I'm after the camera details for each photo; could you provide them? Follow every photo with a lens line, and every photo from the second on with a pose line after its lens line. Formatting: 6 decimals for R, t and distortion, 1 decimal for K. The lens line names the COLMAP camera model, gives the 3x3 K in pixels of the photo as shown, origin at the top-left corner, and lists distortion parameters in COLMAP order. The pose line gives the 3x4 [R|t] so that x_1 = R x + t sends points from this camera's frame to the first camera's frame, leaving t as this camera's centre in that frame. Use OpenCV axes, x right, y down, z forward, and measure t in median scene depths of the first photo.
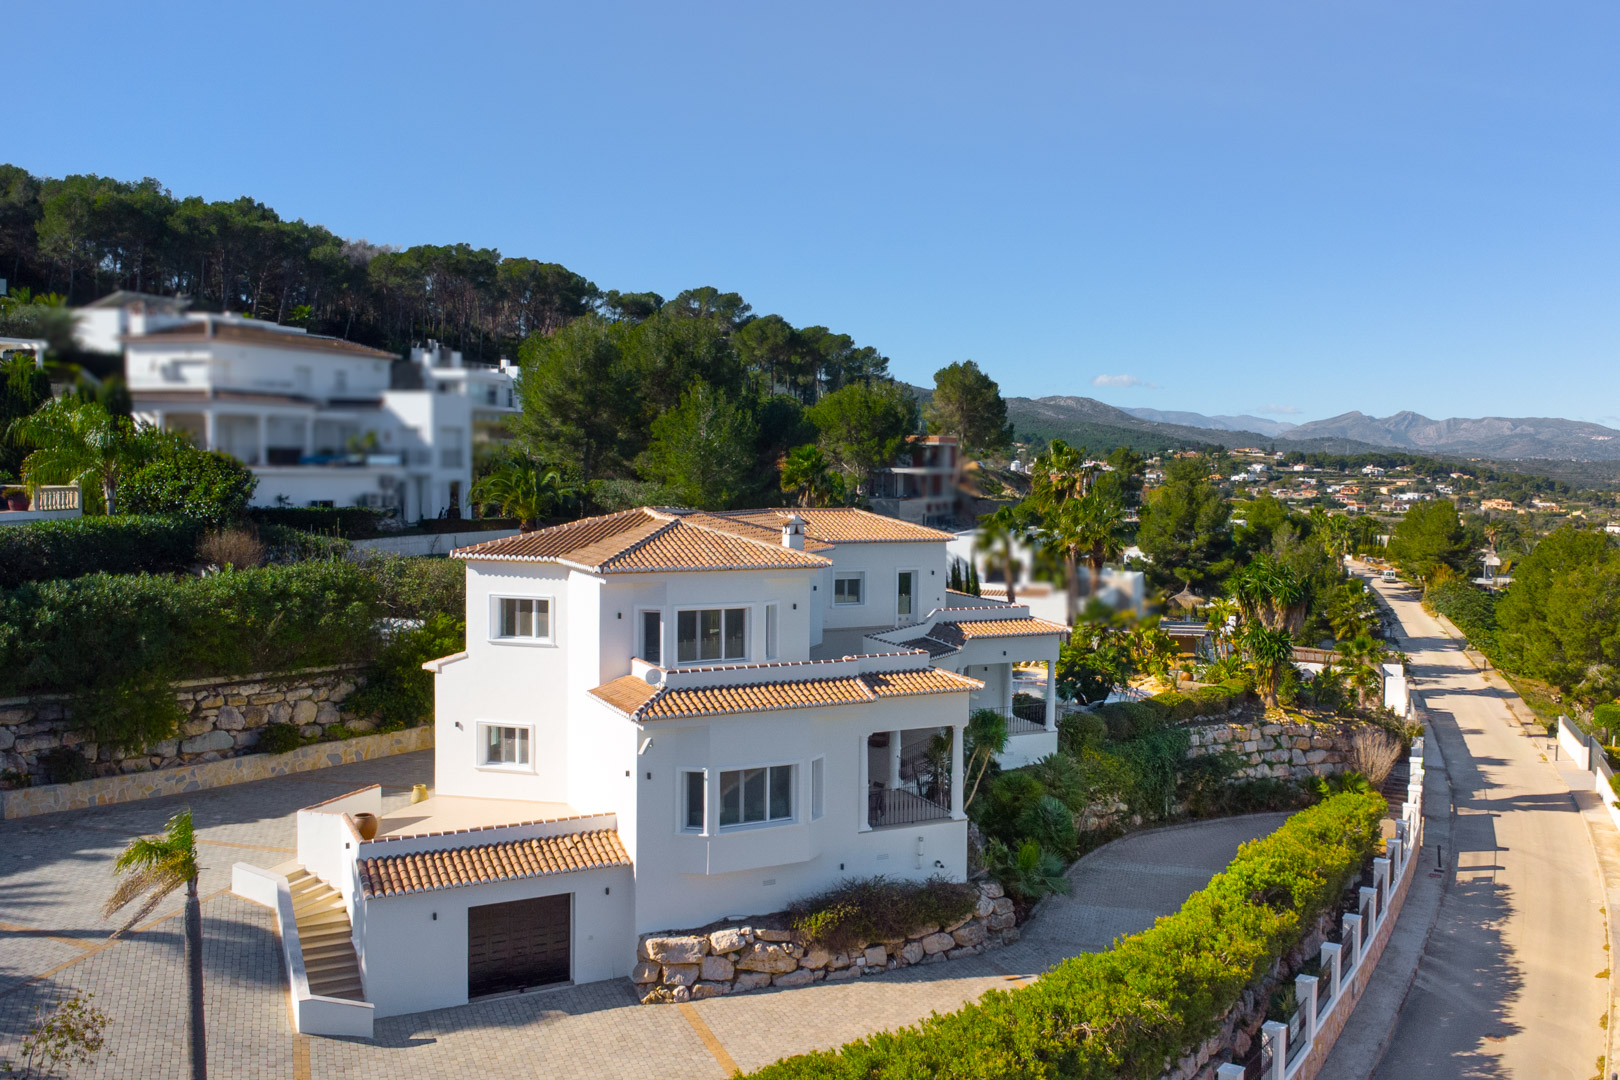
lens RADIAL K [[1123.2, 0, 810.0], [0, 1123.2, 540.0], [0, 0, 1]] dist [0.032818, -0.052592]
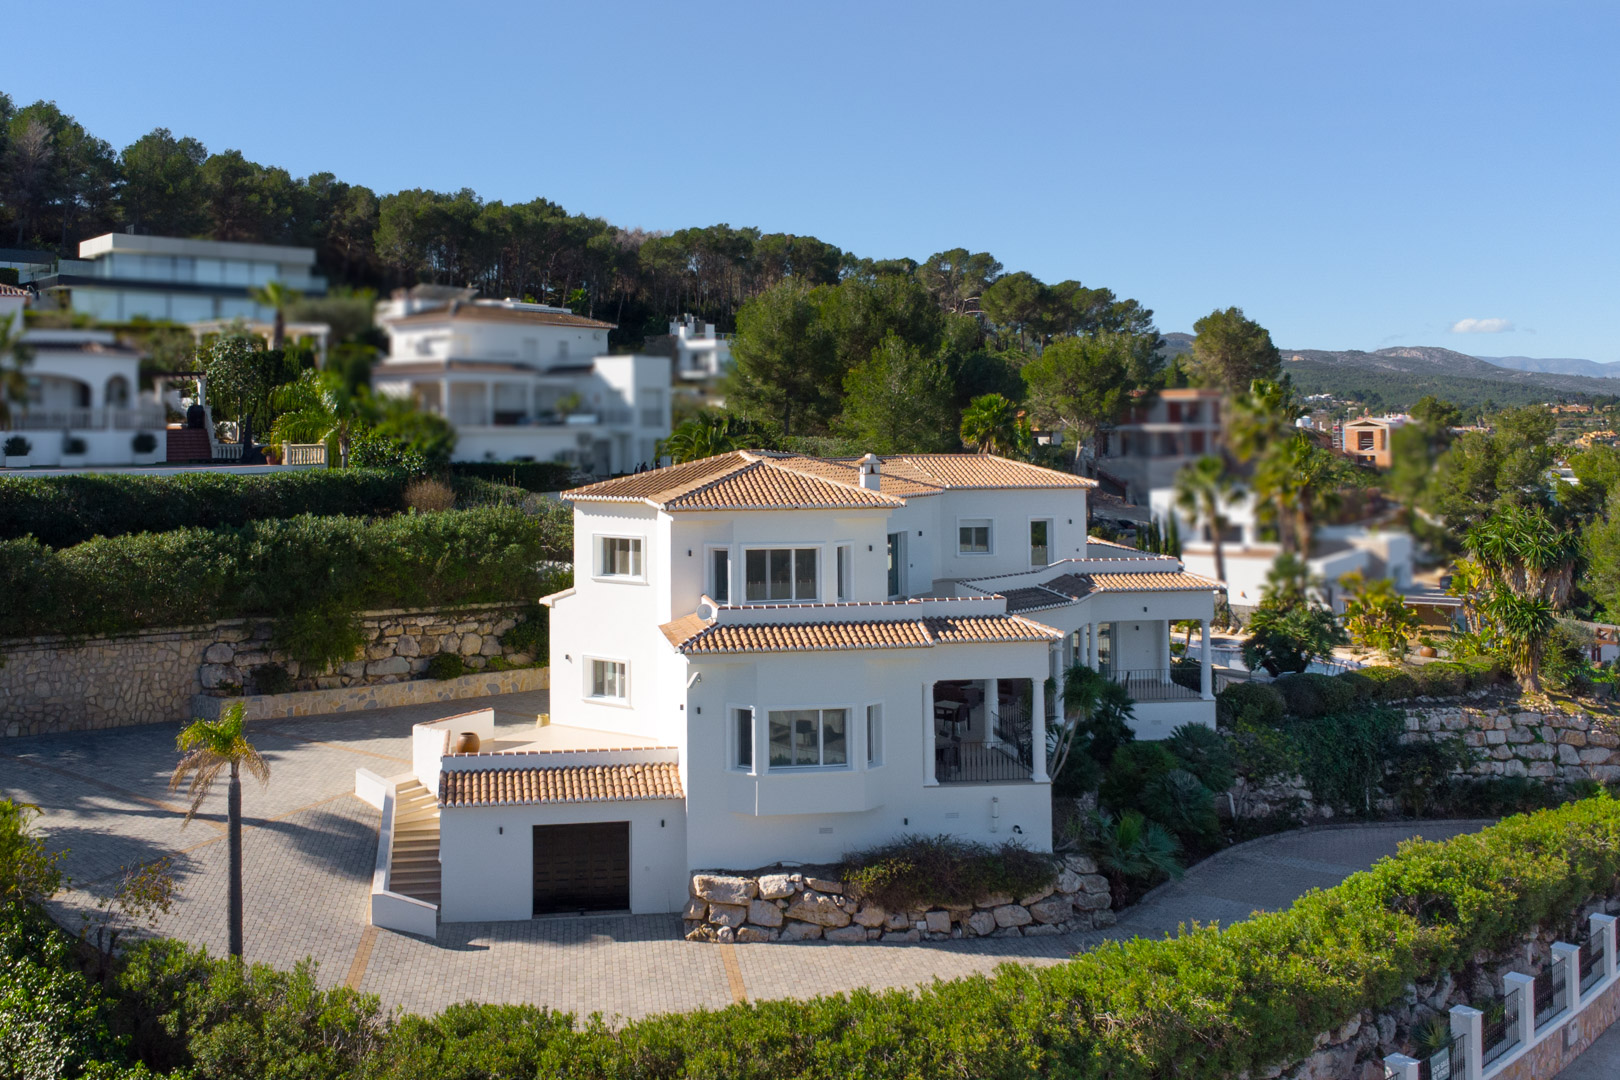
lens RADIAL K [[1144.3, 0, 810.6], [0, 1144.3, 440.4], [0, 0, 1]] dist [0.003612, 0.002614]
pose [[0.950942, -0.017725, -0.308860, 0.218935], [-0.003408, 0.997697, -0.067749, 0.029670], [0.309350, 0.065478, 0.948691, 0.032388]]
